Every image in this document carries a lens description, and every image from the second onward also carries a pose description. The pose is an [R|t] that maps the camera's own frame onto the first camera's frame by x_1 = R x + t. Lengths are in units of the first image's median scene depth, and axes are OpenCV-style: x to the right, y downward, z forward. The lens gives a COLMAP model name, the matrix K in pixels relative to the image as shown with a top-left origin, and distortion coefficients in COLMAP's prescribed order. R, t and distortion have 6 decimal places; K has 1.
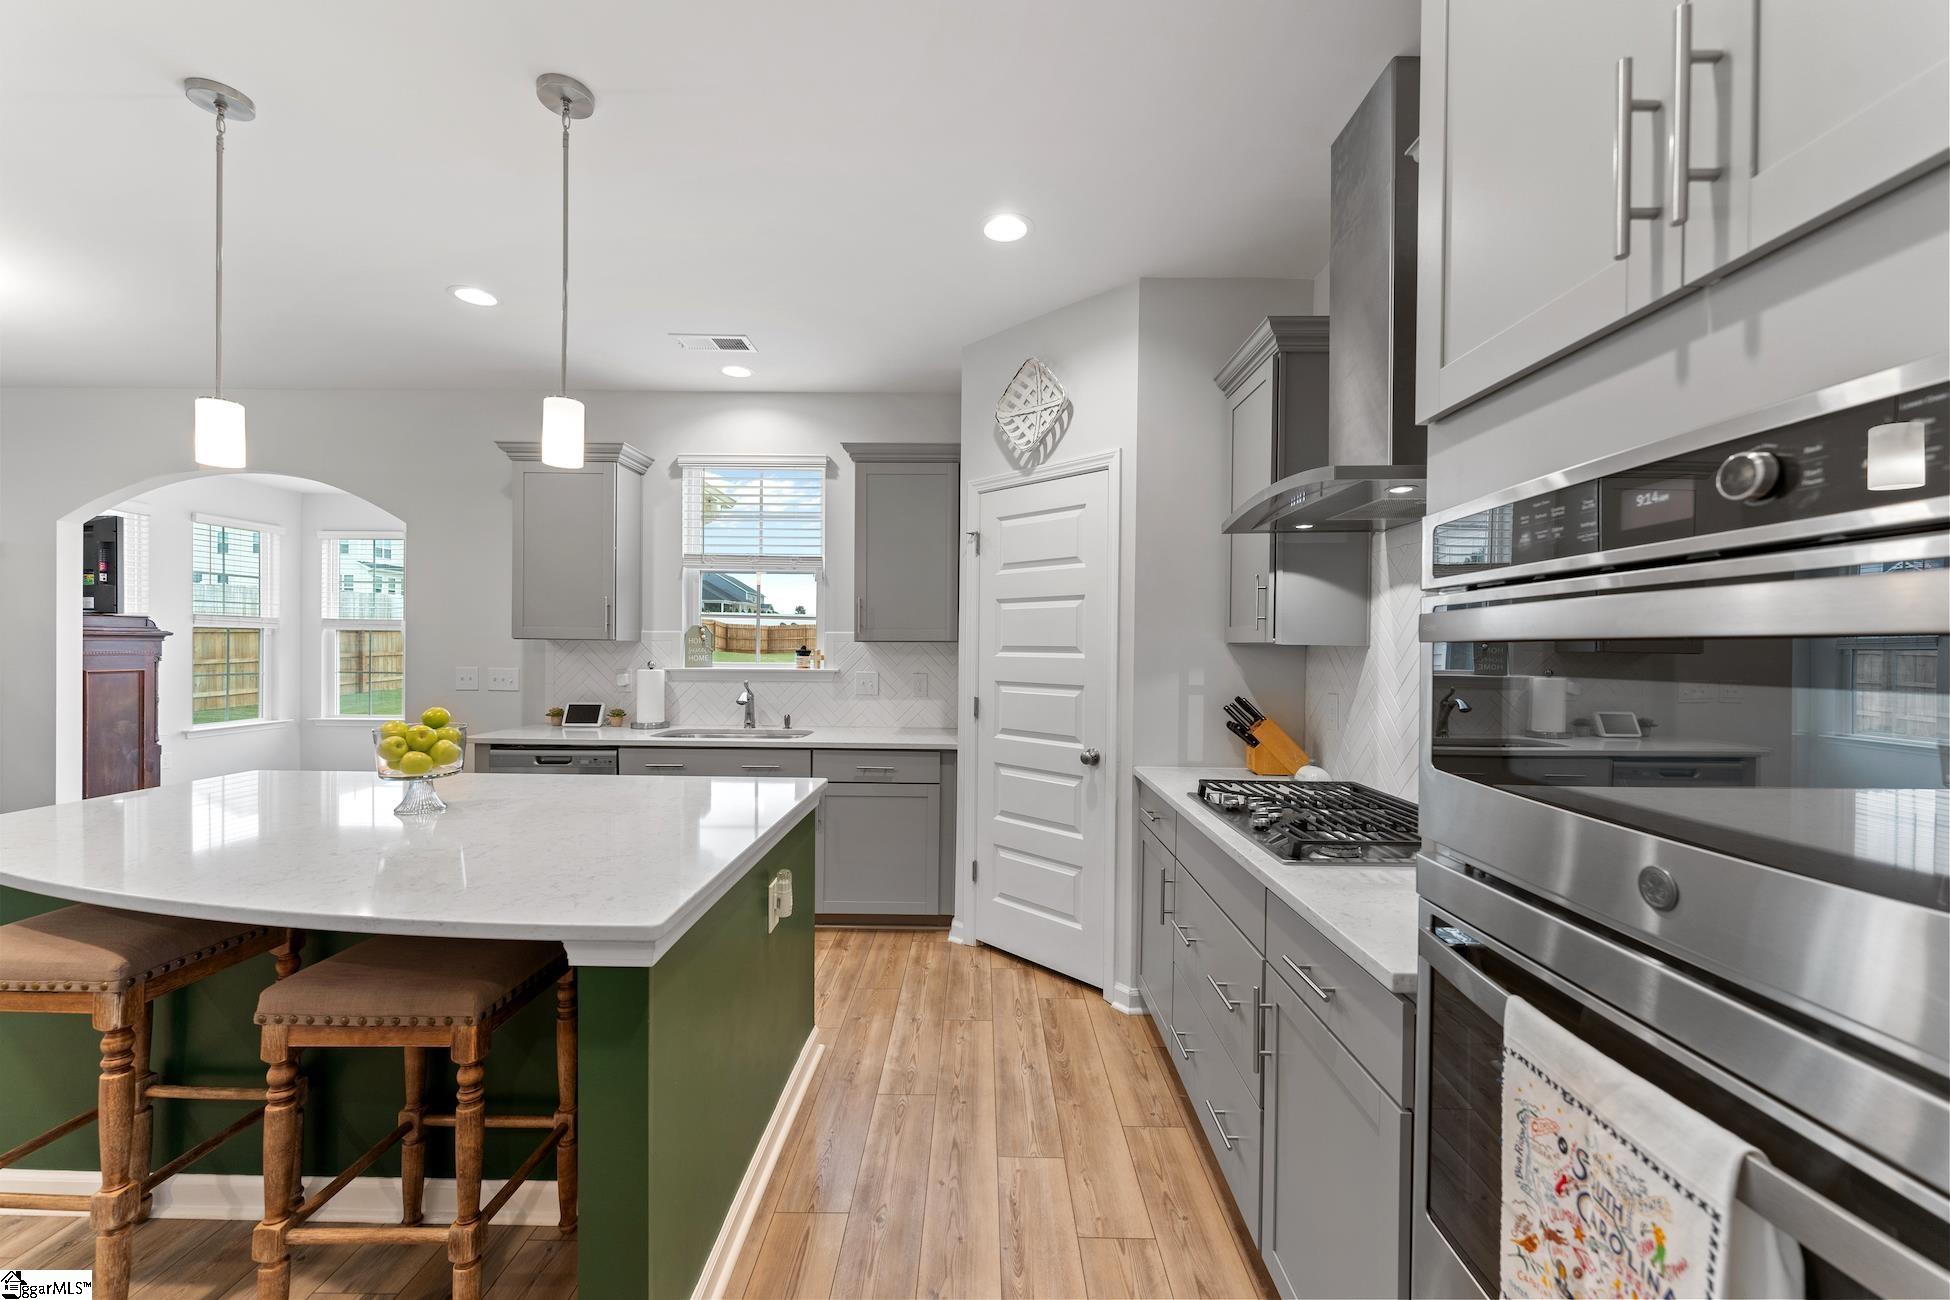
lens RADIAL K [[779.5, 0, 974.6], [0, 779.5, 653.4], [0, 0, 1]] dist [-0.000054, -0.000096]
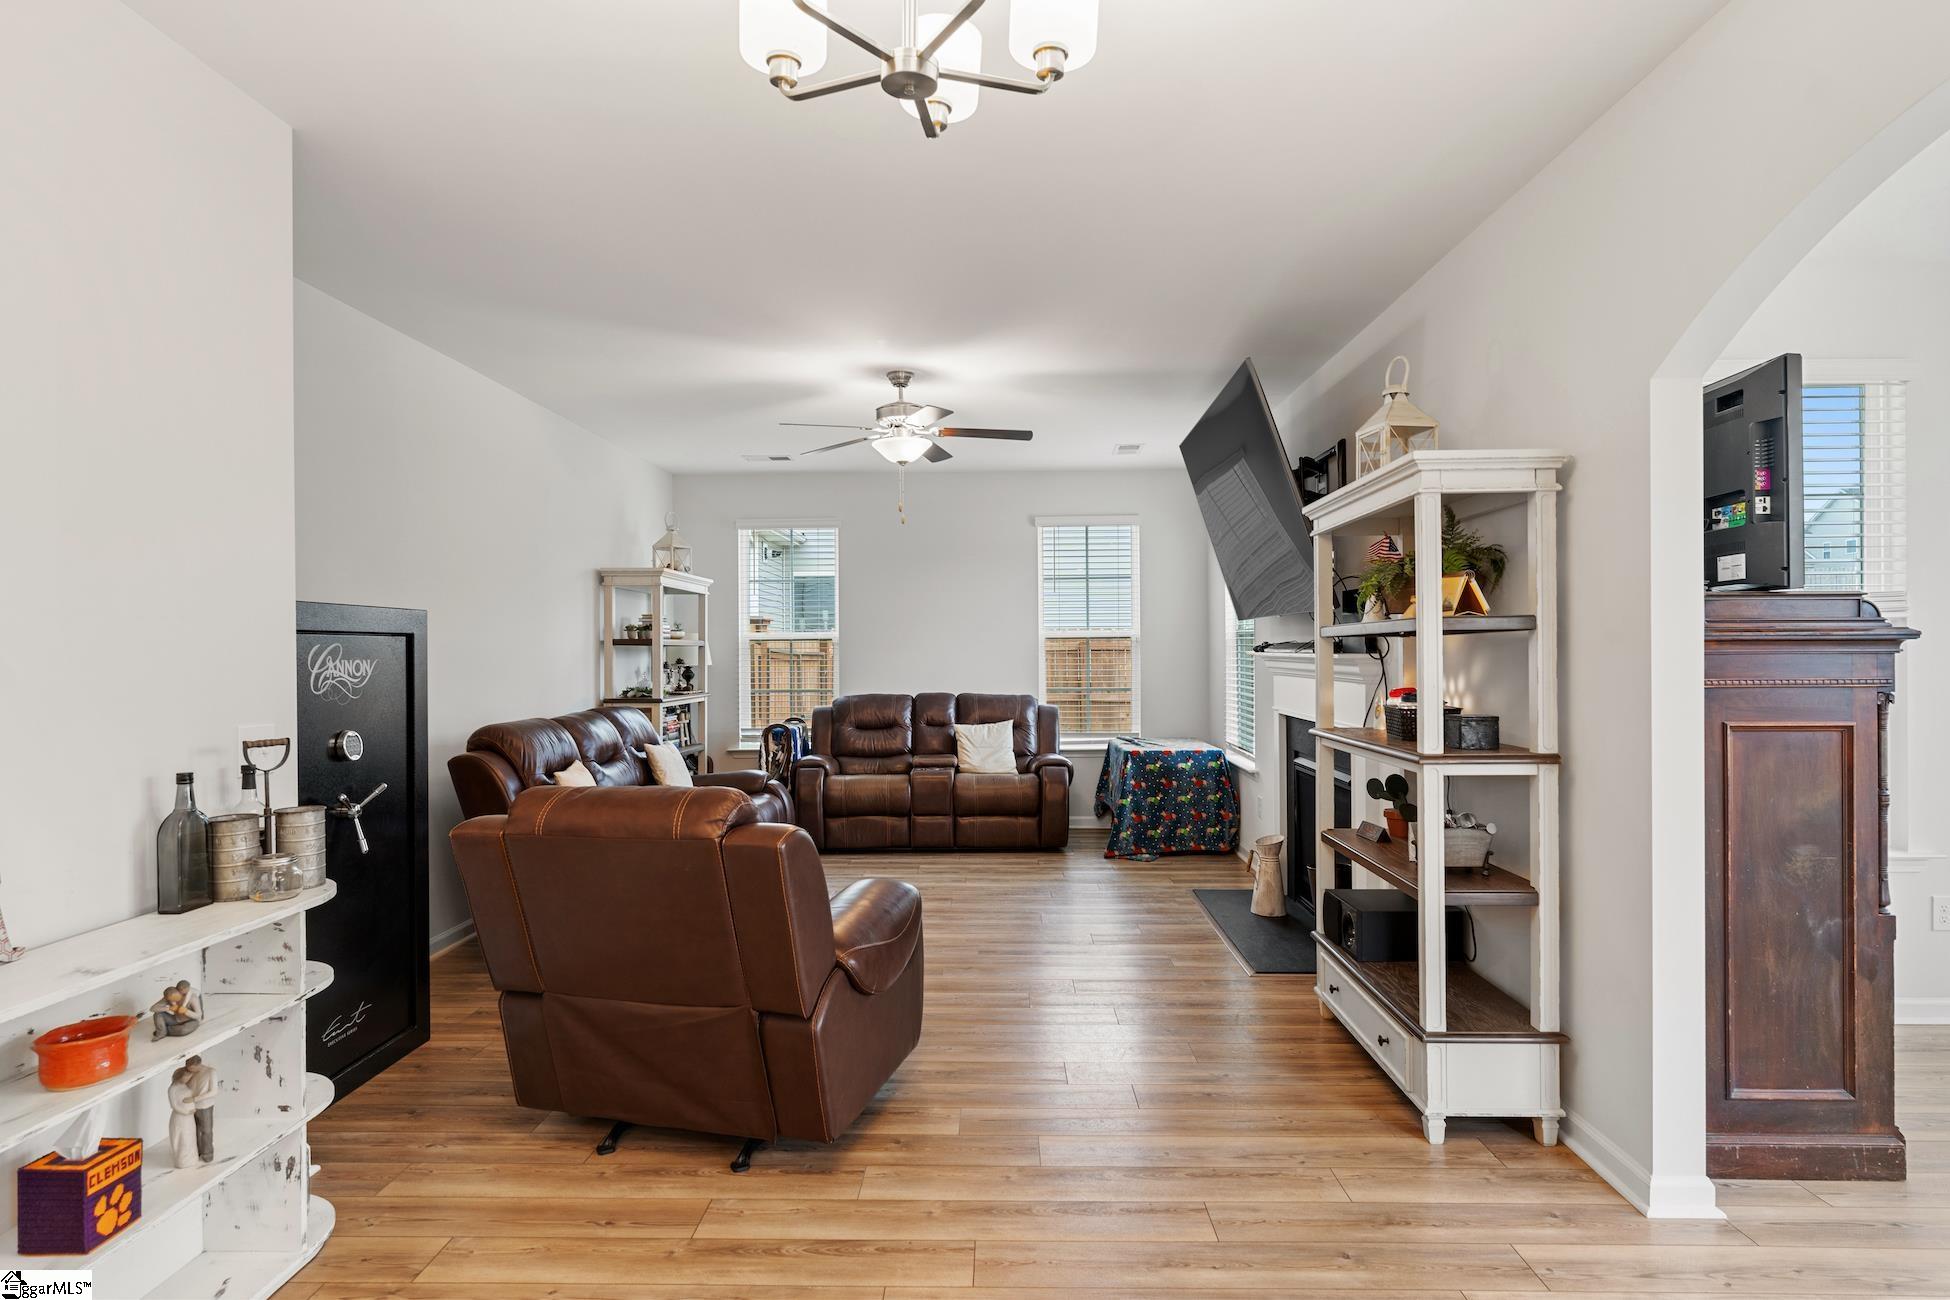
lens RADIAL K [[1069.6, 0, 975.0], [0, 1069.6, 650.0], [0, 0, 1]] dist [0.003013, -0.000138]
pose [[-0.018986, -0.008674, -0.999782, -0.587939], [-0.002529, 0.999960, -0.008627, -0.013736], [0.999817, 0.002365, -0.019007, 0.651643]]
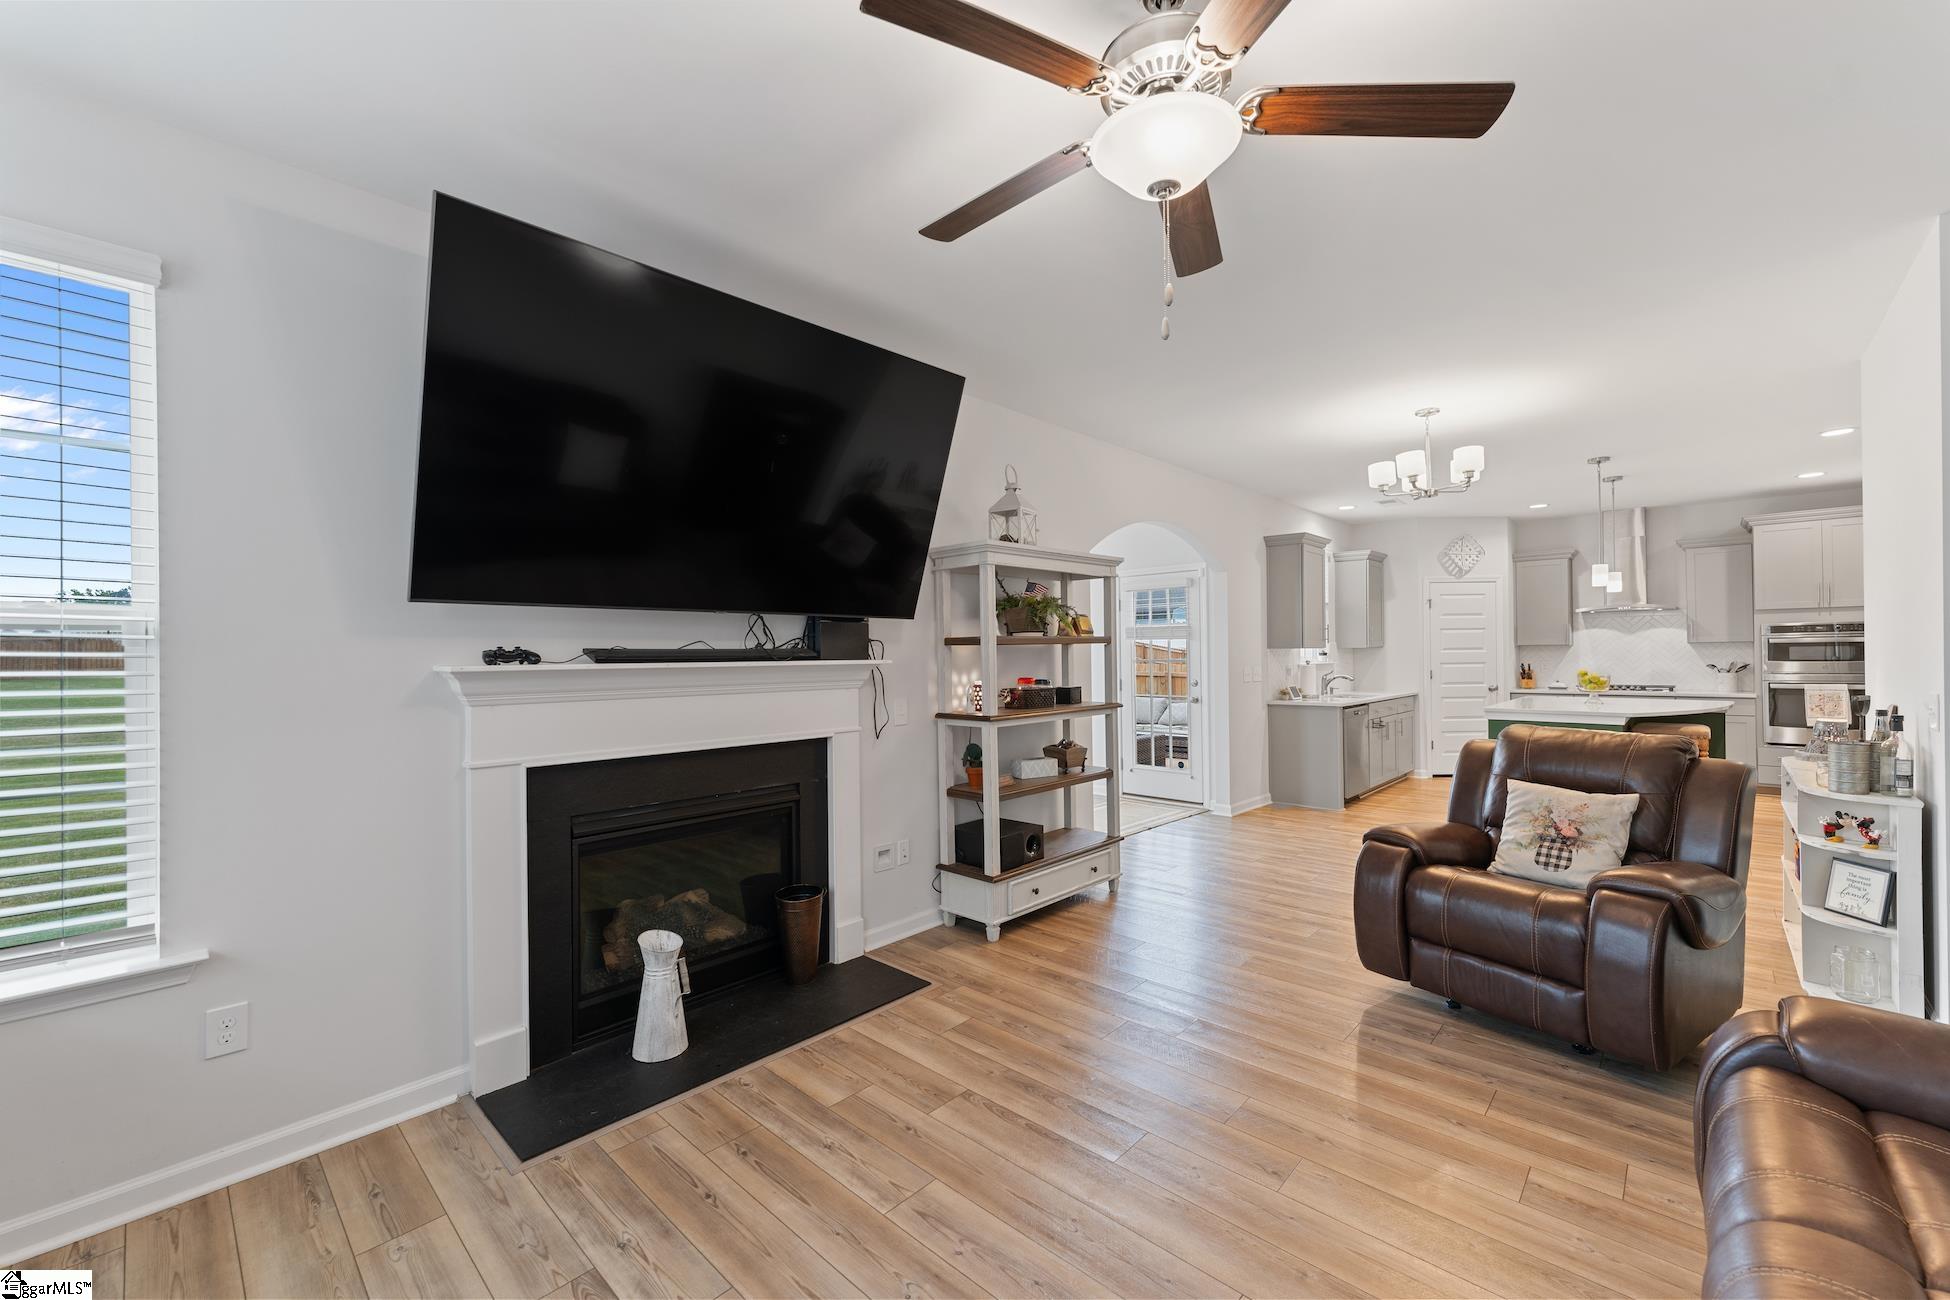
lens RADIAL K [[779.5, 0, 974.6], [0, 779.5, 653.4], [0, 0, 1]] dist [-0.000054, -0.000096]
pose [[0.675113, -0.018121, 0.737491, -2.141078], [0.021085, 0.999764, 0.005264, -0.028338], [-0.737413, 0.011996, 0.675336, 0.350432]]
